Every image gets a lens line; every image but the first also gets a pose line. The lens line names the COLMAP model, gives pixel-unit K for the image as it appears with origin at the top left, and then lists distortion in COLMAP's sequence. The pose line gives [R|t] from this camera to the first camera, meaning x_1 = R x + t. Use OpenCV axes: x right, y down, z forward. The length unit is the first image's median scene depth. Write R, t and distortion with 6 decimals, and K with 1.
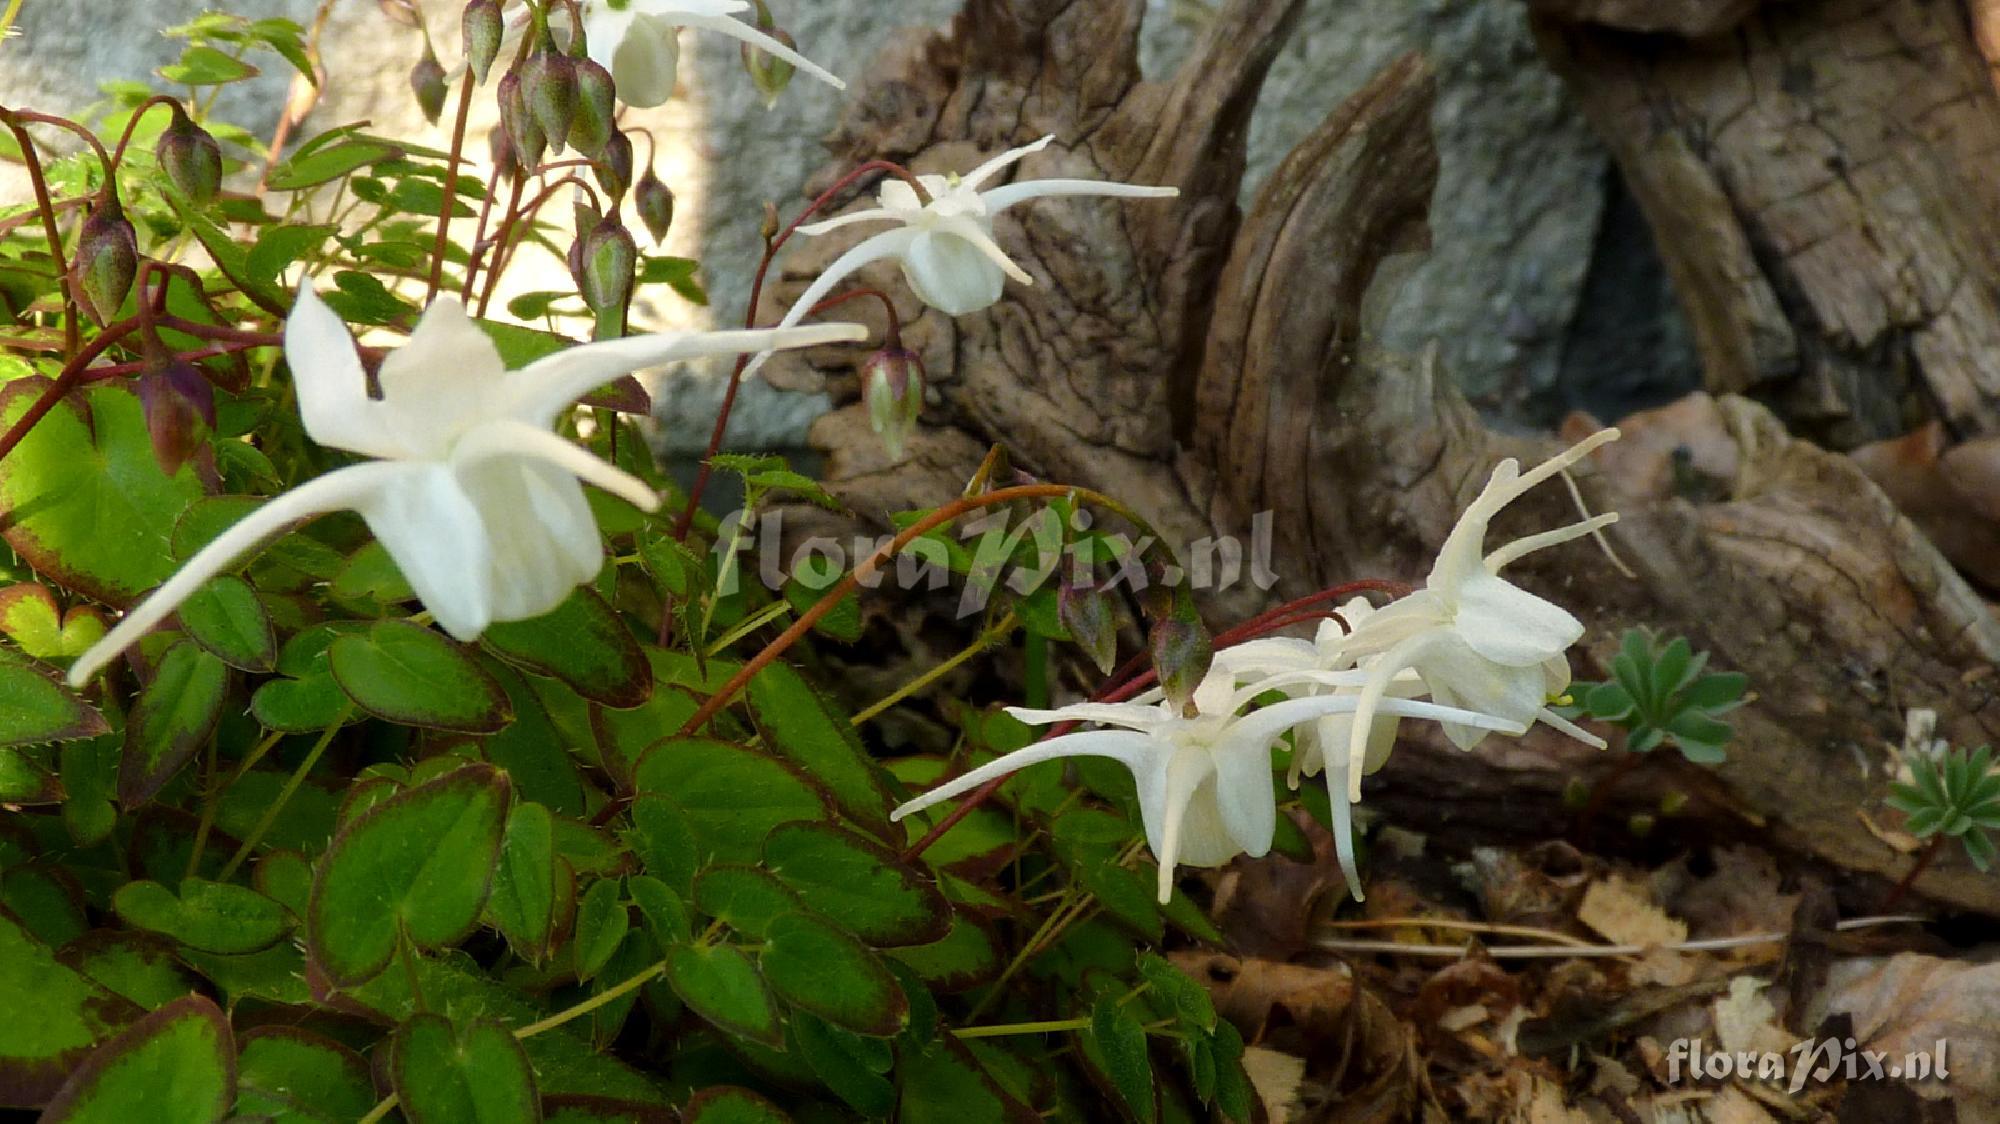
lens RADIAL K [[2751.5, 0, 1000.0], [0, 2751.5, 562.0], [0, 0, 1]] dist [-0.010196, -0.136597]
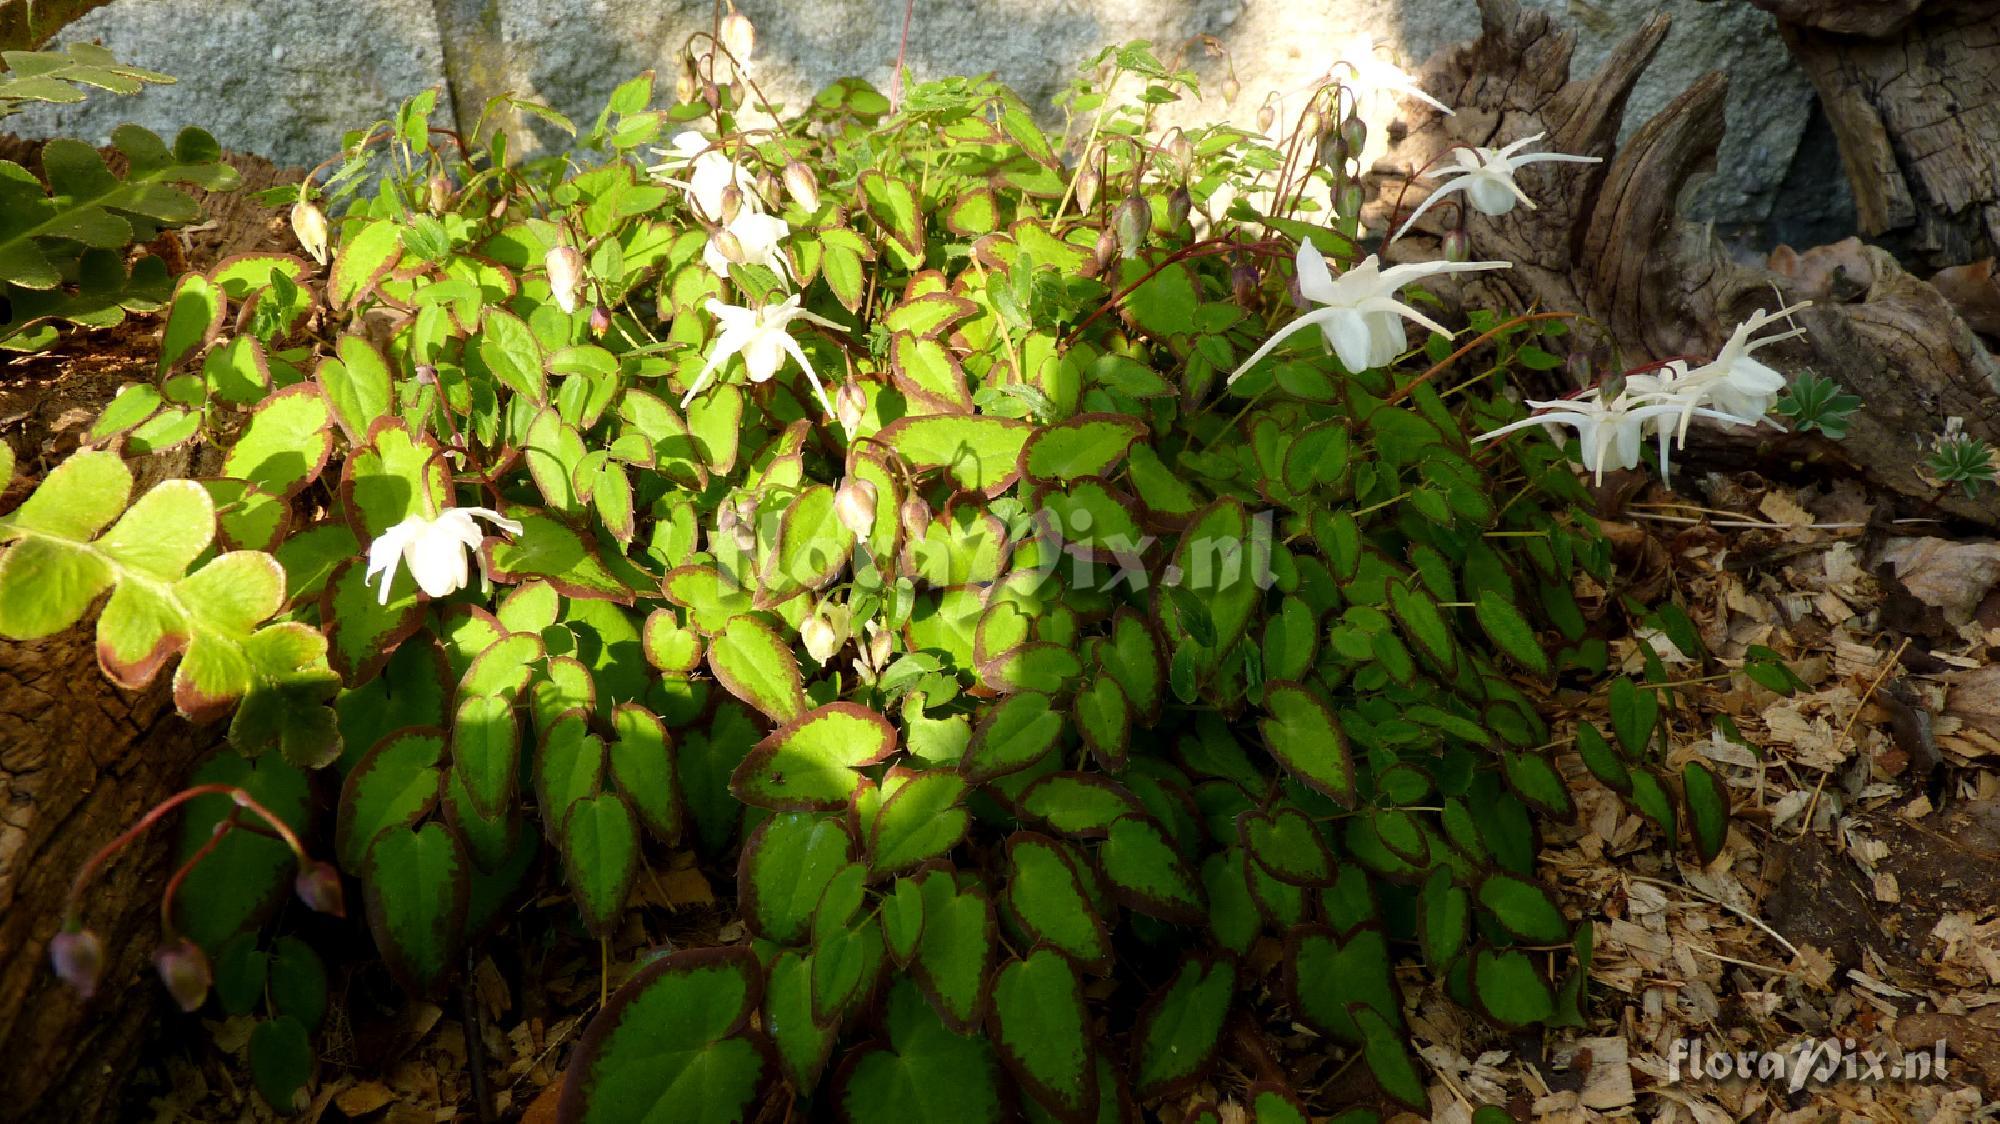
lens RADIAL K [[1631.4, 0, 1000.0], [0, 1631.4, 562.0], [0, 0, 1]] dist [-0.027861, 0.012473]
pose [[0.973965, 0.072805, -0.214688, -0.075210], [-0.034333, 0.983475, 0.177757, -0.026838], [0.224082, -0.165758, 0.960370, -0.286710]]
